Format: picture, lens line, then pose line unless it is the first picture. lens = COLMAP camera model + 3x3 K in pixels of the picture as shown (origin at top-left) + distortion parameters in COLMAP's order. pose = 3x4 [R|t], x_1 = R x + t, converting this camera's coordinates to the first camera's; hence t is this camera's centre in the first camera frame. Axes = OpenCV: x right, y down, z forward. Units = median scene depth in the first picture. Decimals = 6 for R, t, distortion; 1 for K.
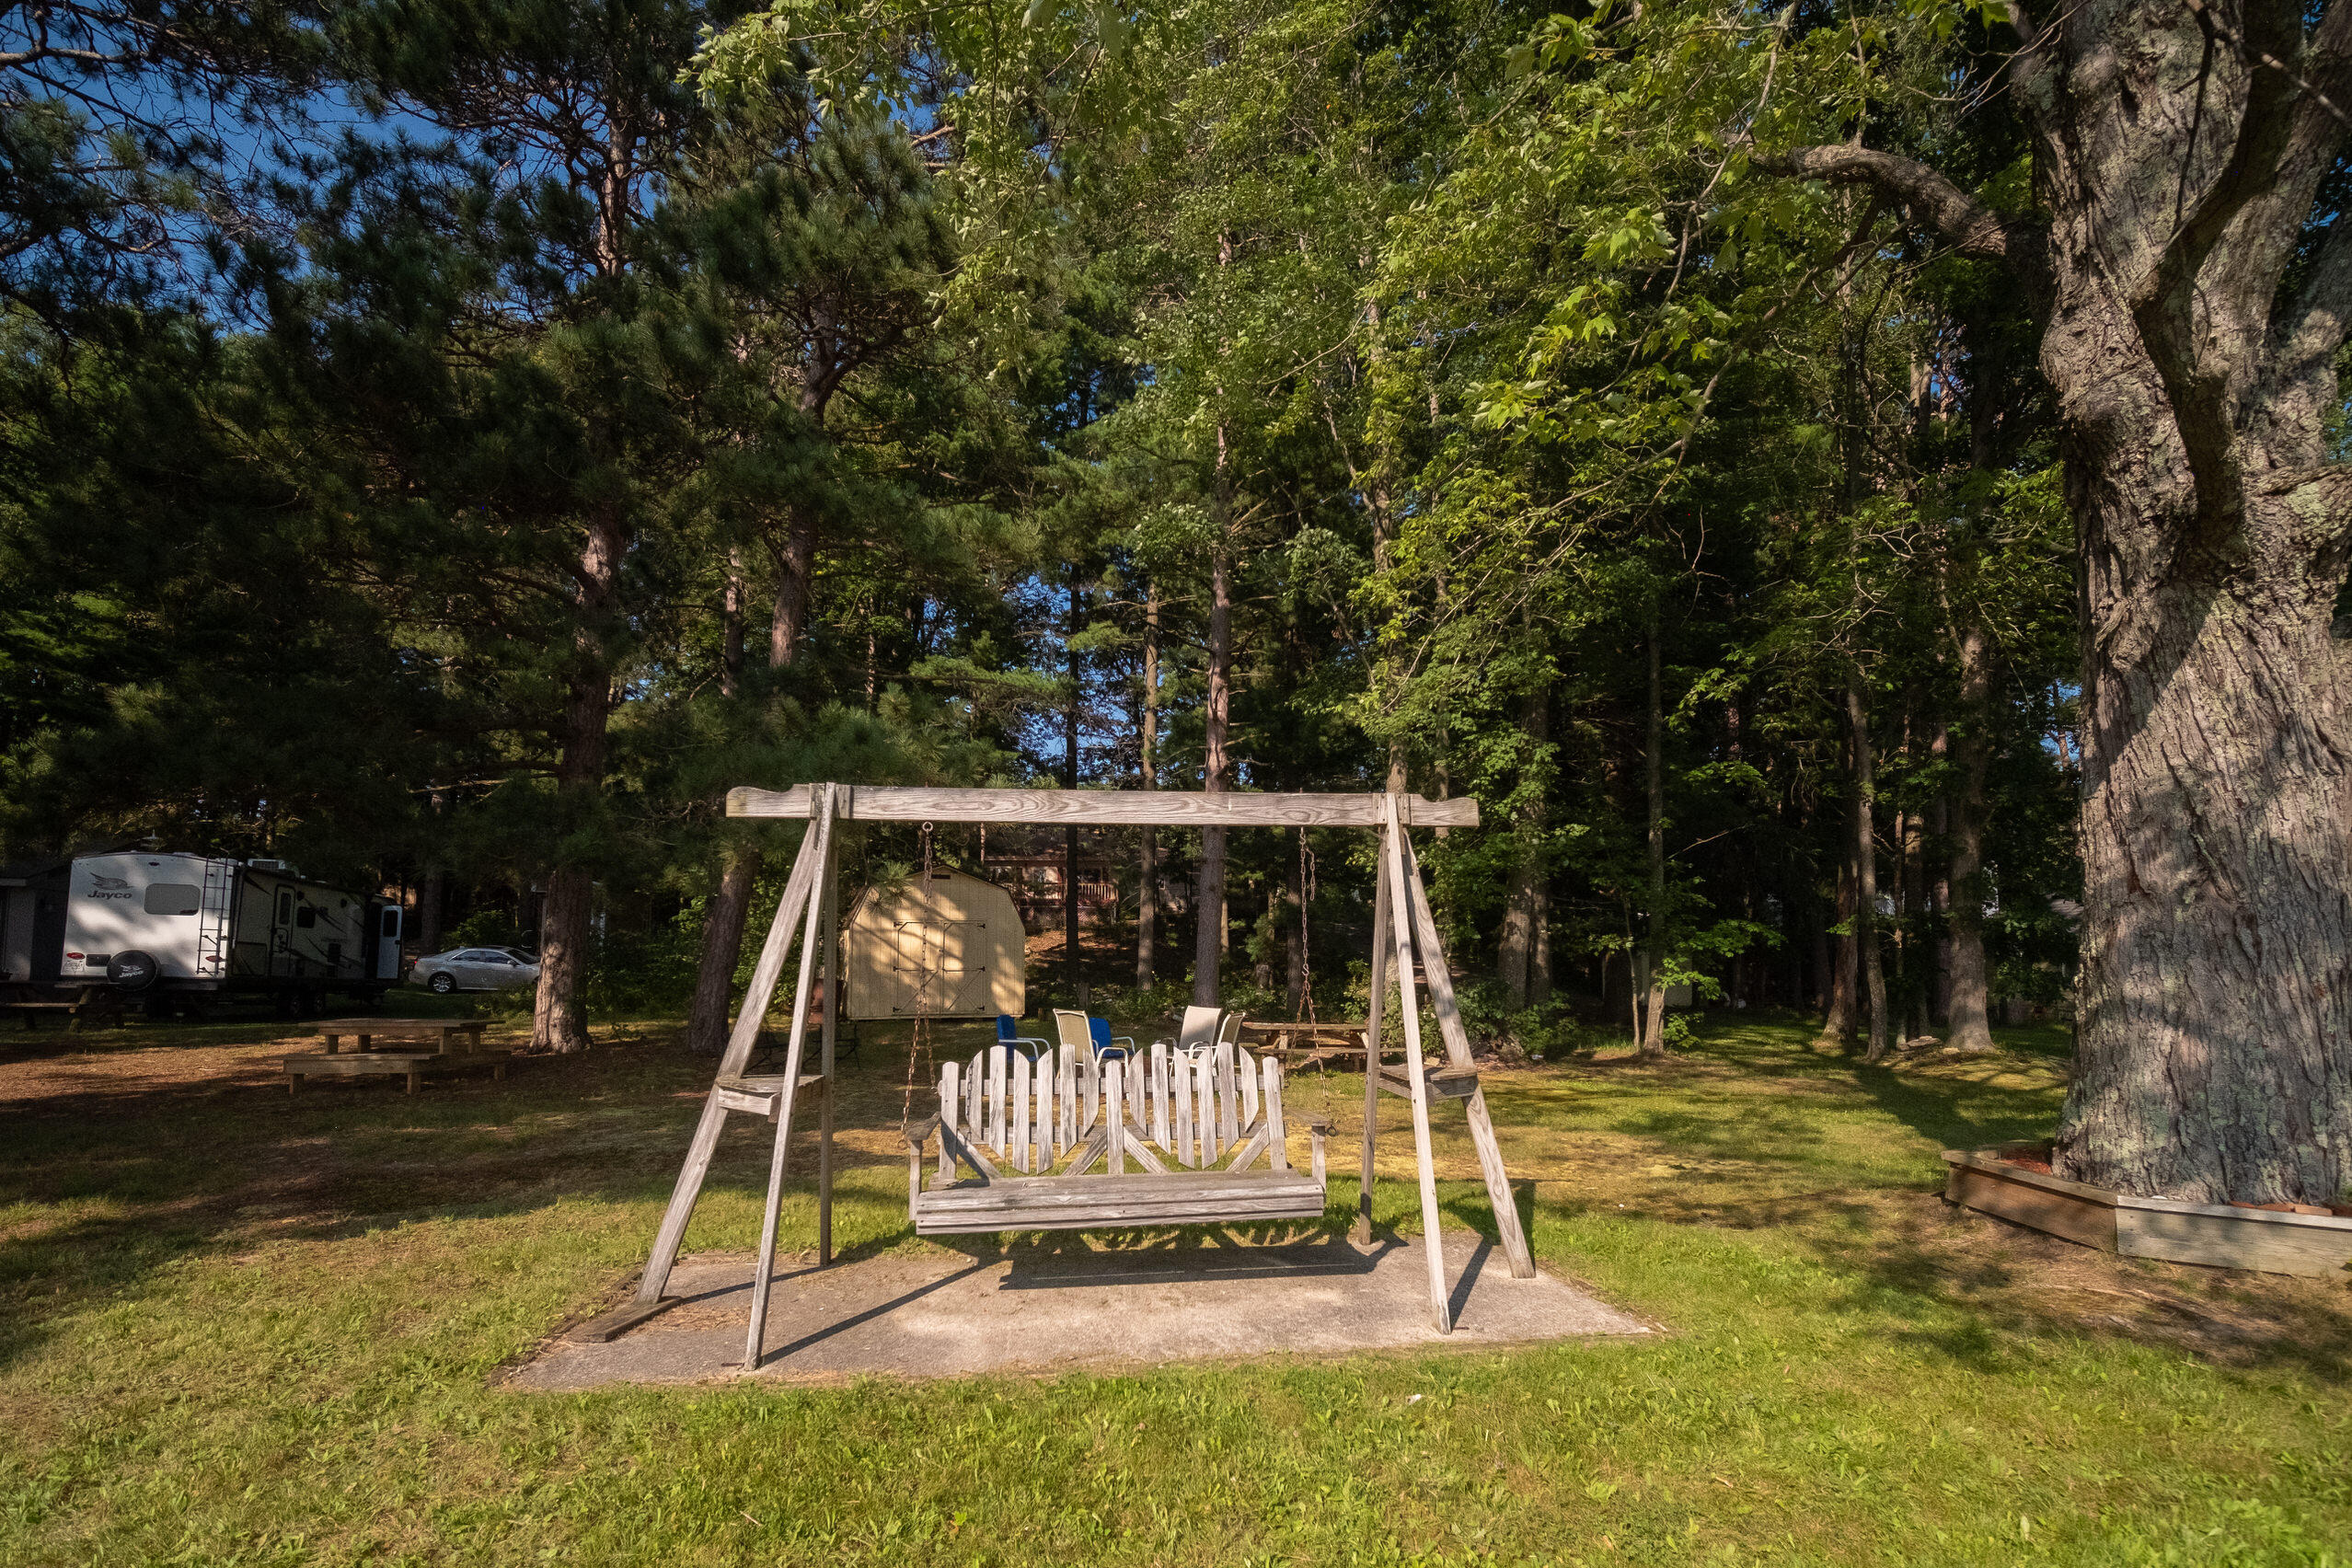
lens RADIAL K [[1094.6, 0, 1181.9], [0, 1094.6, 899.7], [0, 0, 1]] dist [0.000994, 0.000171]
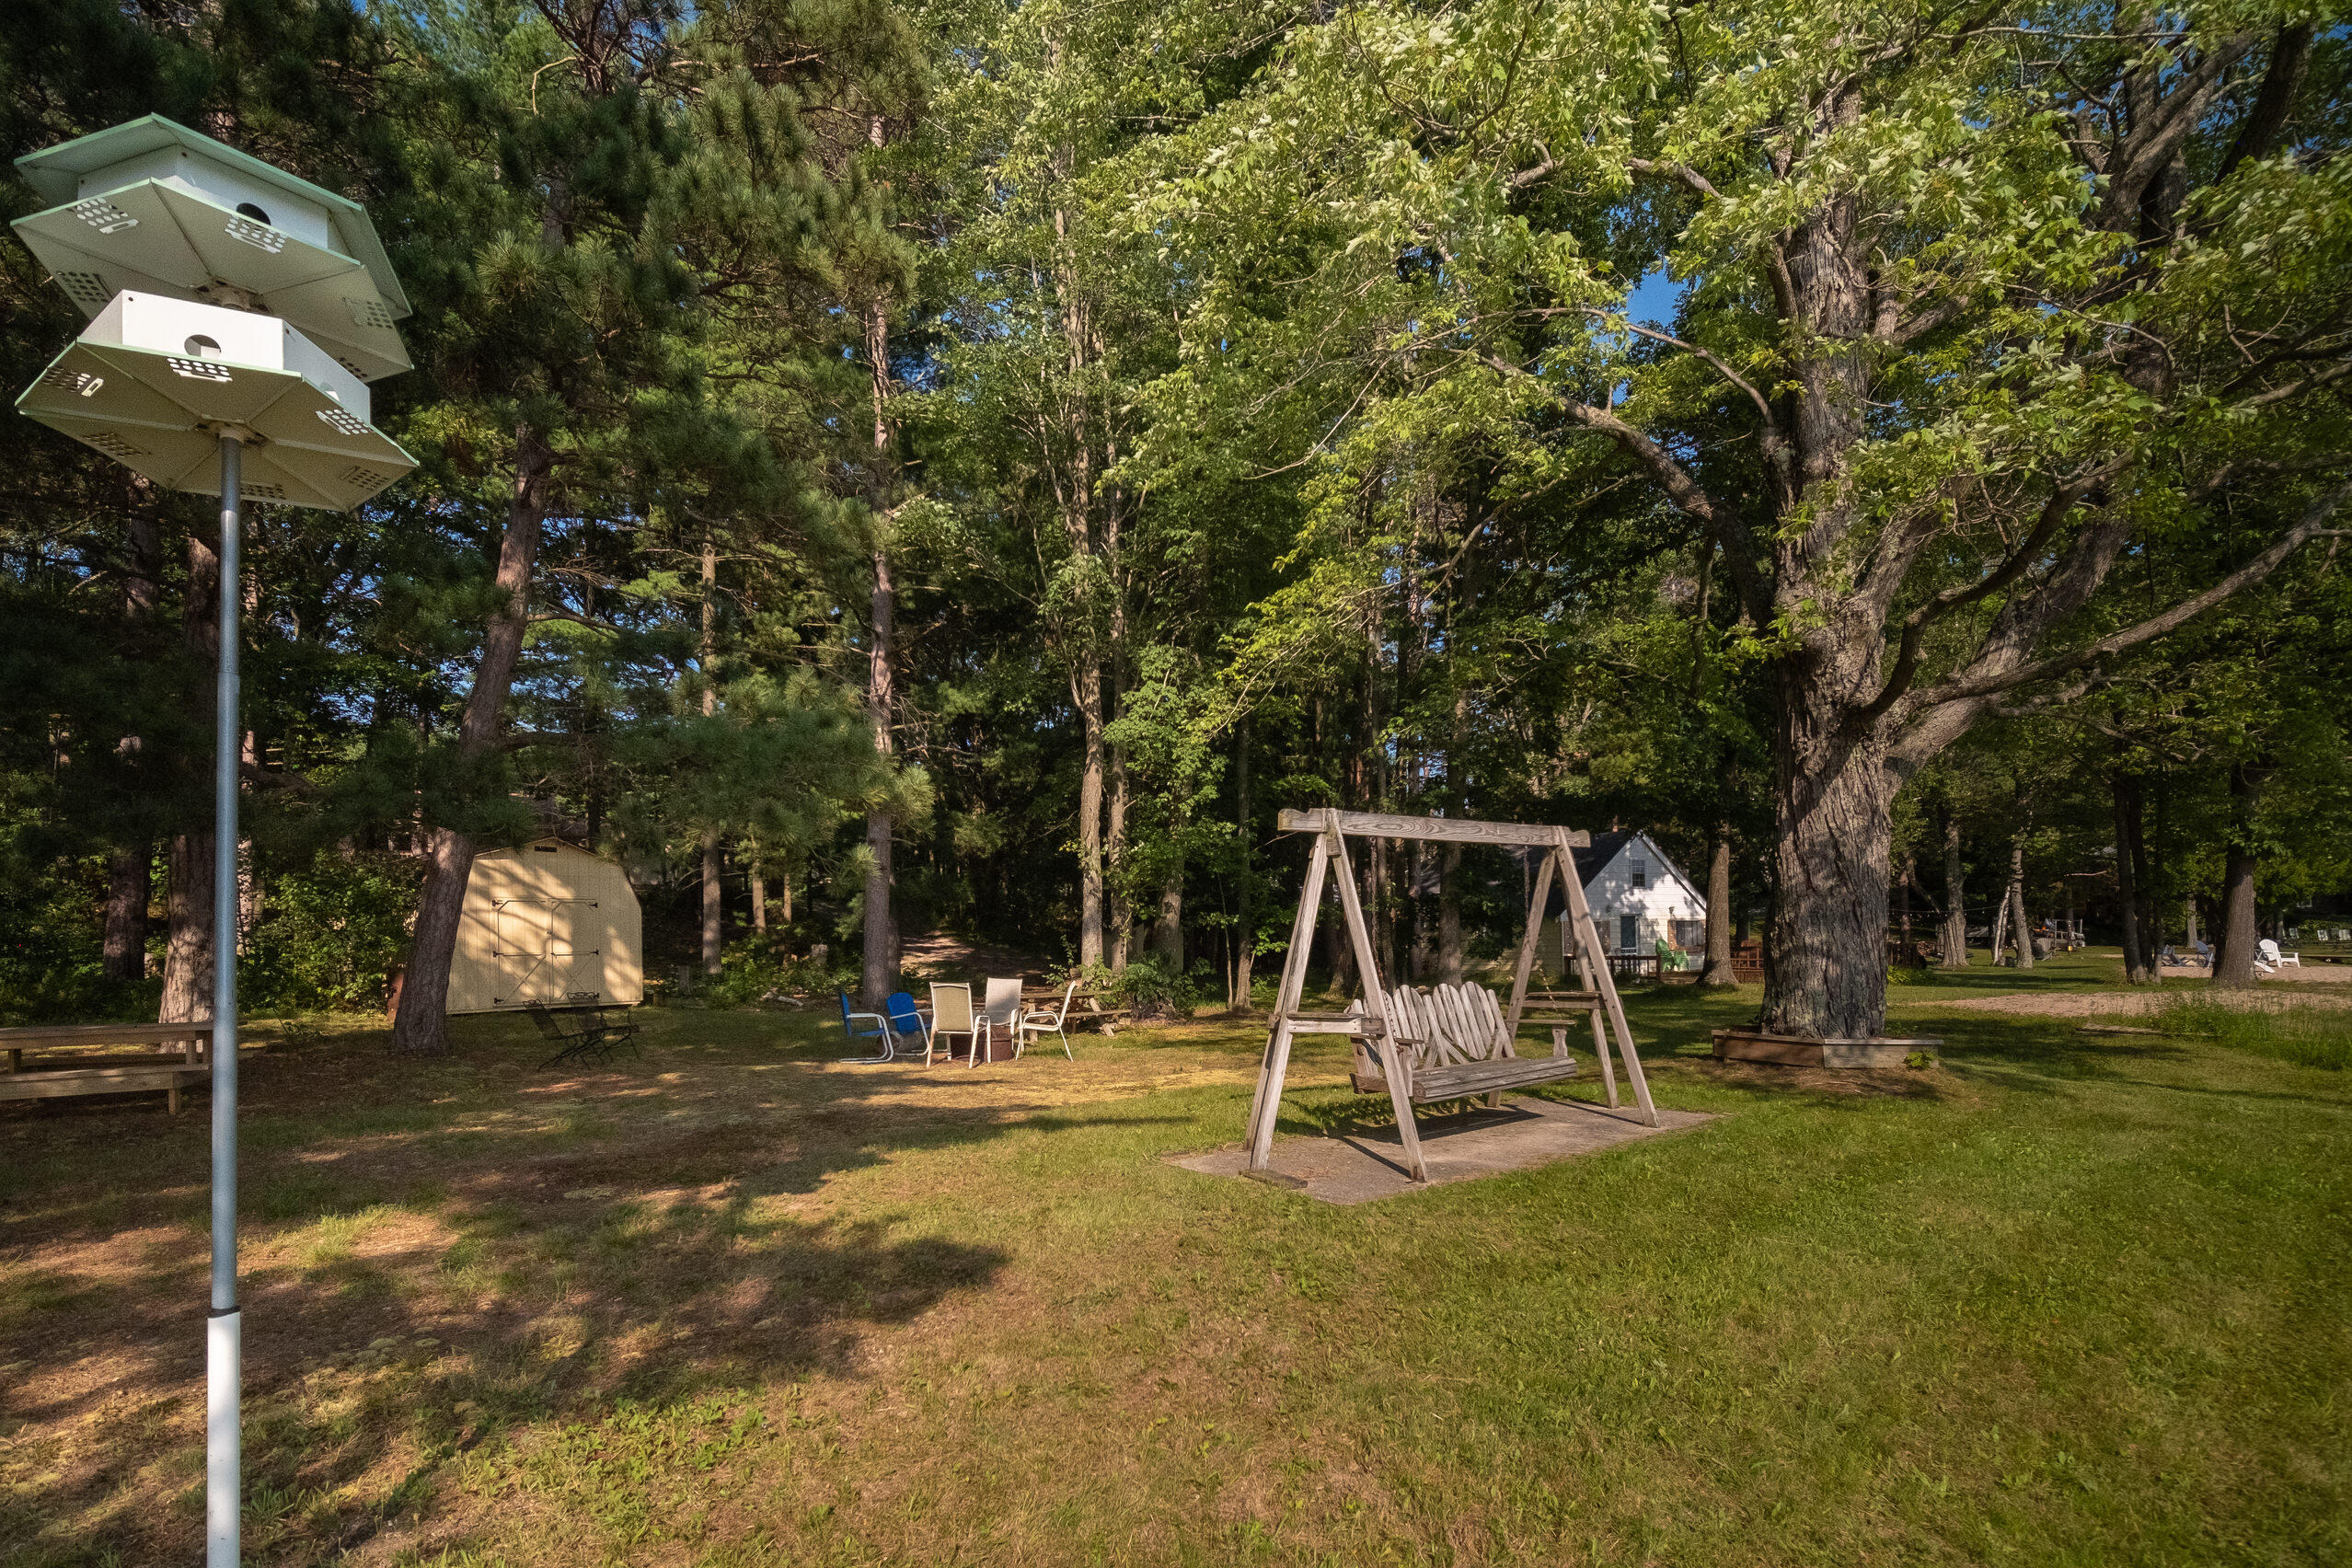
lens RADIAL K [[1115.9, 0, 1167.0], [0, 1115.9, 926.7], [0, 0, 1]] dist [-0.000823, -0.000049]
pose [[0.865853, -0.008451, 0.500227, -0.259608], [-0.013212, 0.999122, 0.039749, -0.001236], [-0.500124, -0.041026, 0.864982, -0.036363]]
